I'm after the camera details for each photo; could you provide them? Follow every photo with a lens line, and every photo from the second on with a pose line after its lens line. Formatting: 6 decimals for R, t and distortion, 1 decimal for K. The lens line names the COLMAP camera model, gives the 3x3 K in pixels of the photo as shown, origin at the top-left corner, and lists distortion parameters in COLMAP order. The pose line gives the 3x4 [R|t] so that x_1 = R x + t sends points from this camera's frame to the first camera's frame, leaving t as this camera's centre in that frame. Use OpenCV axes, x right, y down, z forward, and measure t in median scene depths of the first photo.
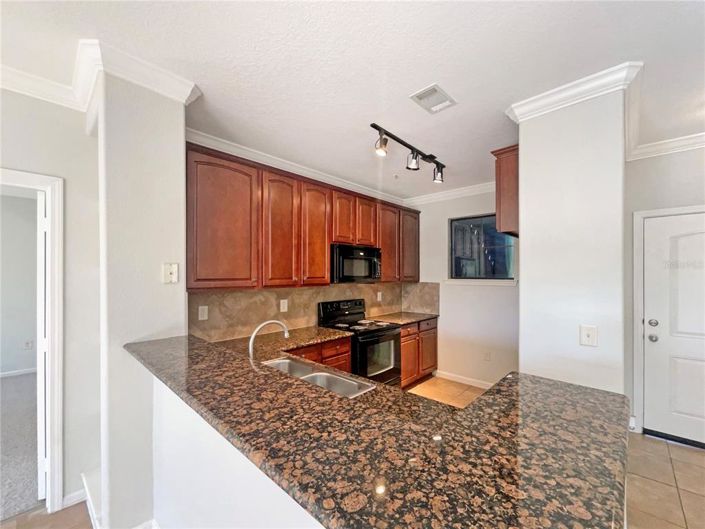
lens RADIAL K [[287.4, 0, 354.1], [0, 287.4, 274.6], [0, 0, 1]] dist [-0.001859, -0.000262]
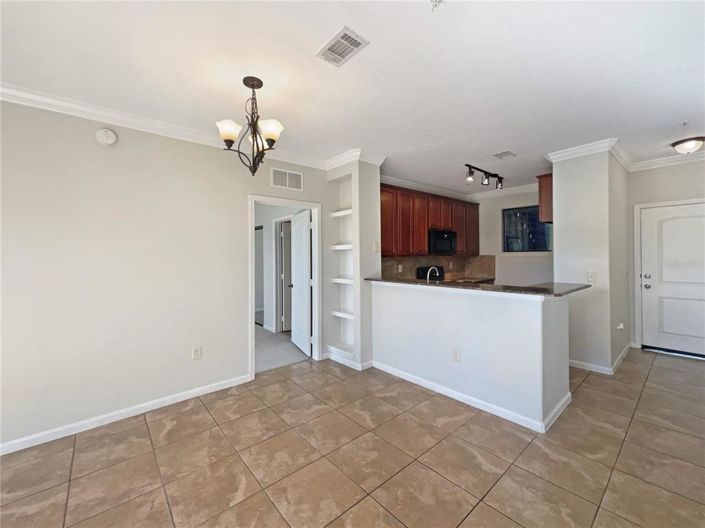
lens RADIAL K [[292.8, 0, 350.9], [0, 292.8, 254.9], [0, 0, 1]] dist [0.001441, 0.000026]
pose [[0.994618, -0.012157, -0.102899, -0.345418], [0.011811, 0.999922, -0.003964, 0.033845], [0.102939, 0.002728, 0.994684, -0.660182]]
